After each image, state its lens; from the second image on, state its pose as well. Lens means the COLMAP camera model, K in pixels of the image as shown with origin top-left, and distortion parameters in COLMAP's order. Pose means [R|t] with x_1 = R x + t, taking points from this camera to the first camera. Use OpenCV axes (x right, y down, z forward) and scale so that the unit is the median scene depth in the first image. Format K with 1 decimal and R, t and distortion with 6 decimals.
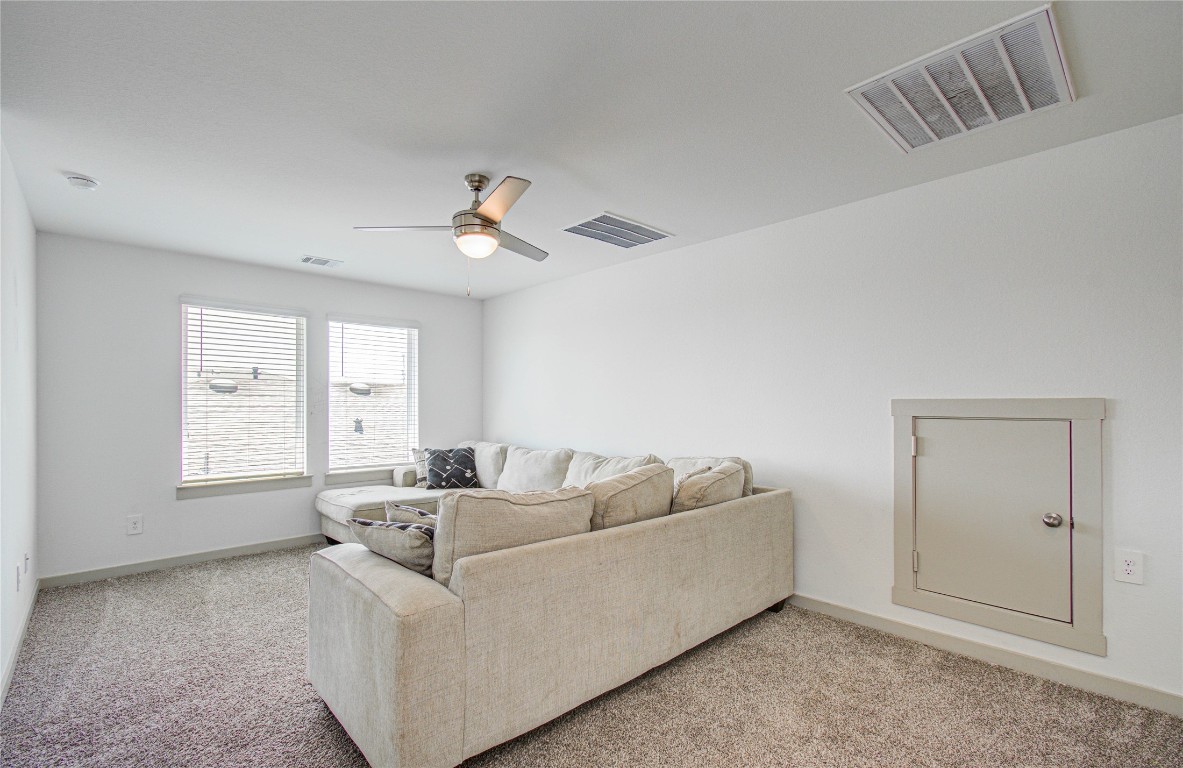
lens RADIAL K [[514.8, 0, 588.1], [0, 514.8, 382.6], [0, 0, 1]] dist [-0.004411, 0.000659]
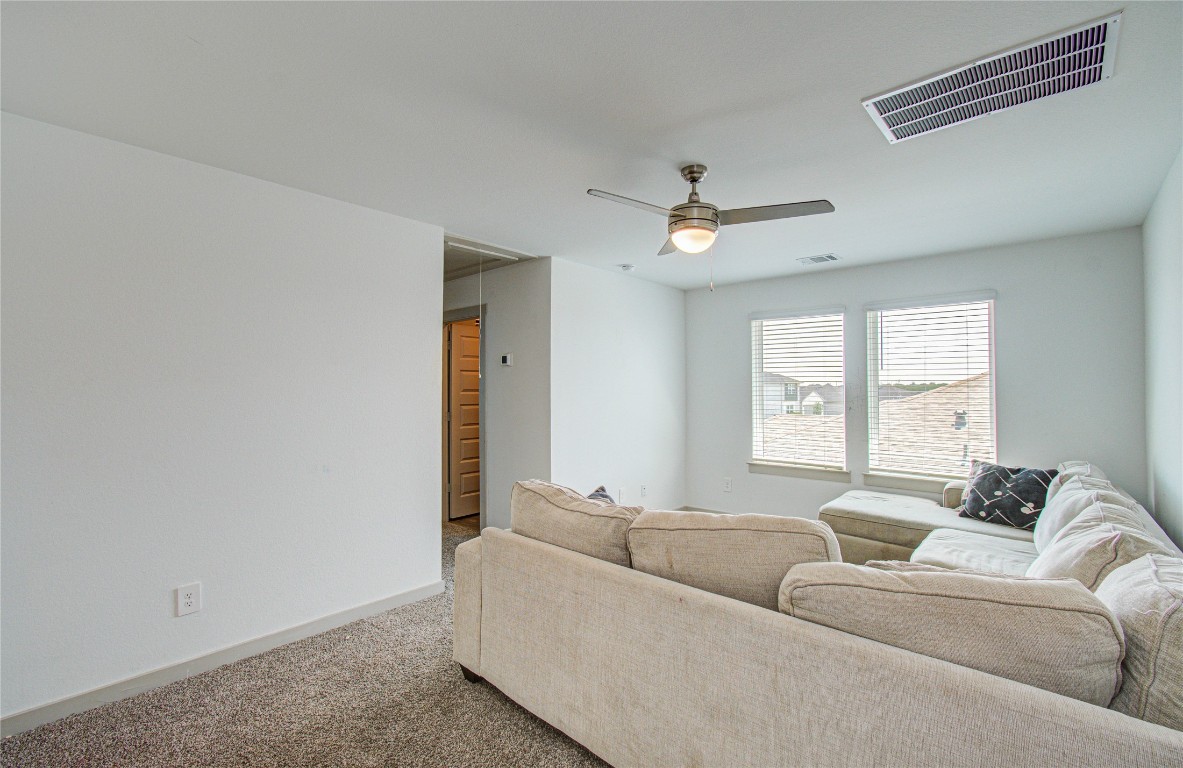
lens RADIAL K [[514.9, 0, 584.6], [0, 514.9, 379.0], [0, 0, 1]] dist [-0.001564, -0.000267]
pose [[0.107606, -0.019734, -0.993998, 0.397660], [0.040853, 0.999046, -0.015412, -0.003564], [0.993354, -0.038949, 0.108310, 0.396932]]
